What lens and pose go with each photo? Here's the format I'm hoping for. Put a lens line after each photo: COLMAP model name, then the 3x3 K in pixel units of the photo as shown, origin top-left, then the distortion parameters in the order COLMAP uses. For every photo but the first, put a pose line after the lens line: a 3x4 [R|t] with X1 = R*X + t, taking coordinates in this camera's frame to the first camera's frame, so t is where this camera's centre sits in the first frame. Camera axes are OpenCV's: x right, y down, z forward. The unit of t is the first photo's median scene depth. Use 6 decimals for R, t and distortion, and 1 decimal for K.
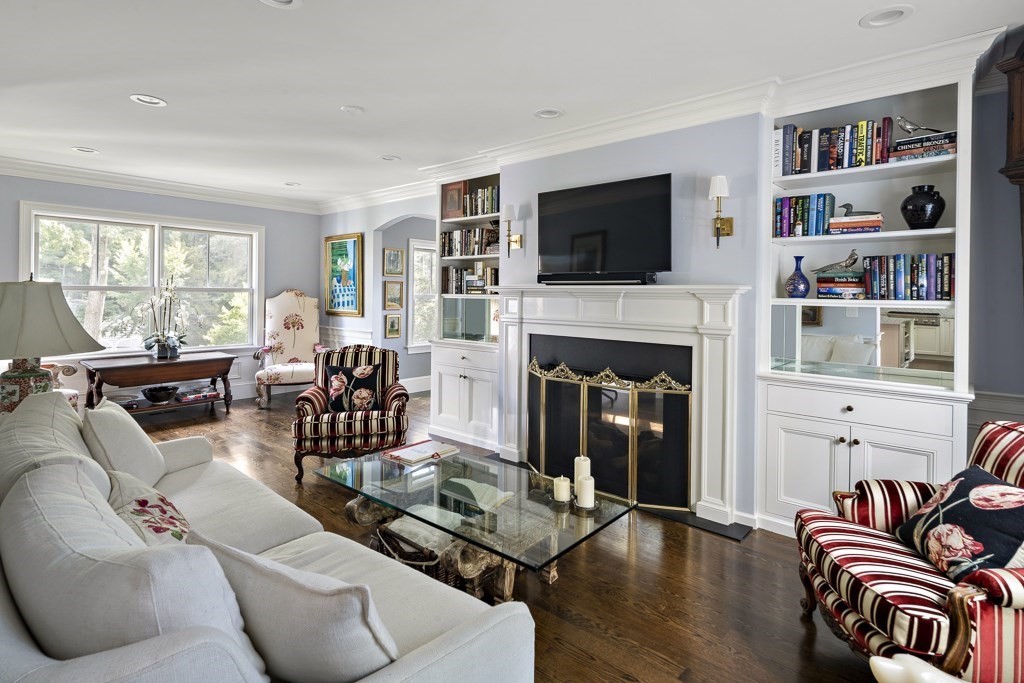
lens RADIAL K [[518.4, 0, 513.5], [0, 518.4, 293.9], [0, 0, 1]] dist [-0.001478, -0.000144]
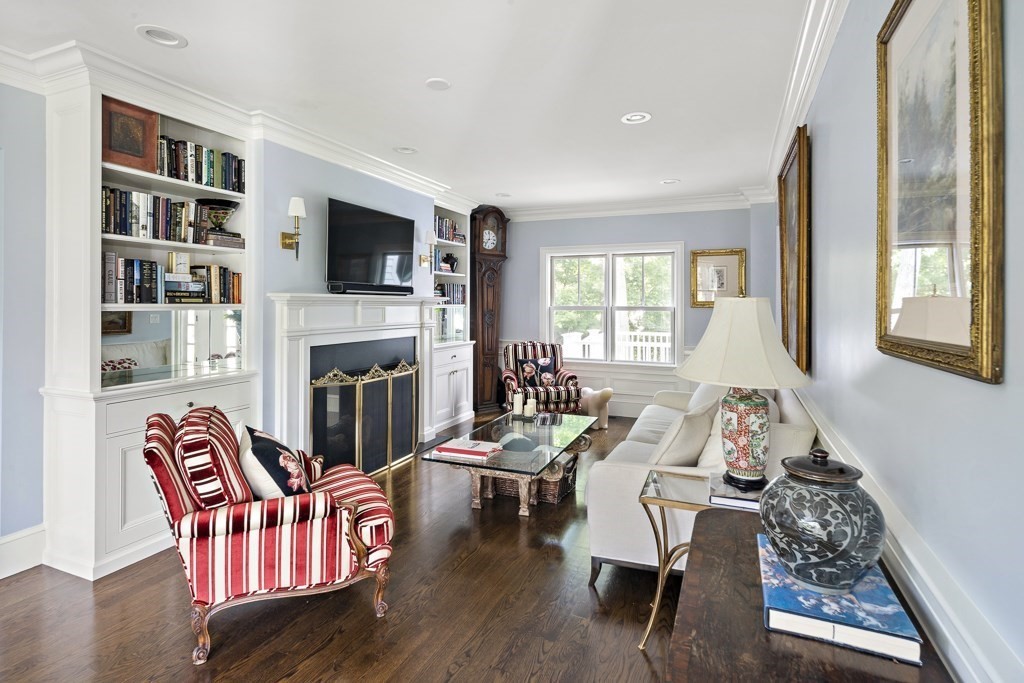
lens RADIAL K [[503.7, 0, 512.7], [0, 503.7, 302.5], [0, 0, 1]] dist [0.002317, 0.000222]
pose [[-0.298433, -0.006247, 0.954410, -0.884251], [0.000522, 0.999977, 0.006708, -0.005744], [-0.954431, 0.002500, -0.298423, 0.900026]]
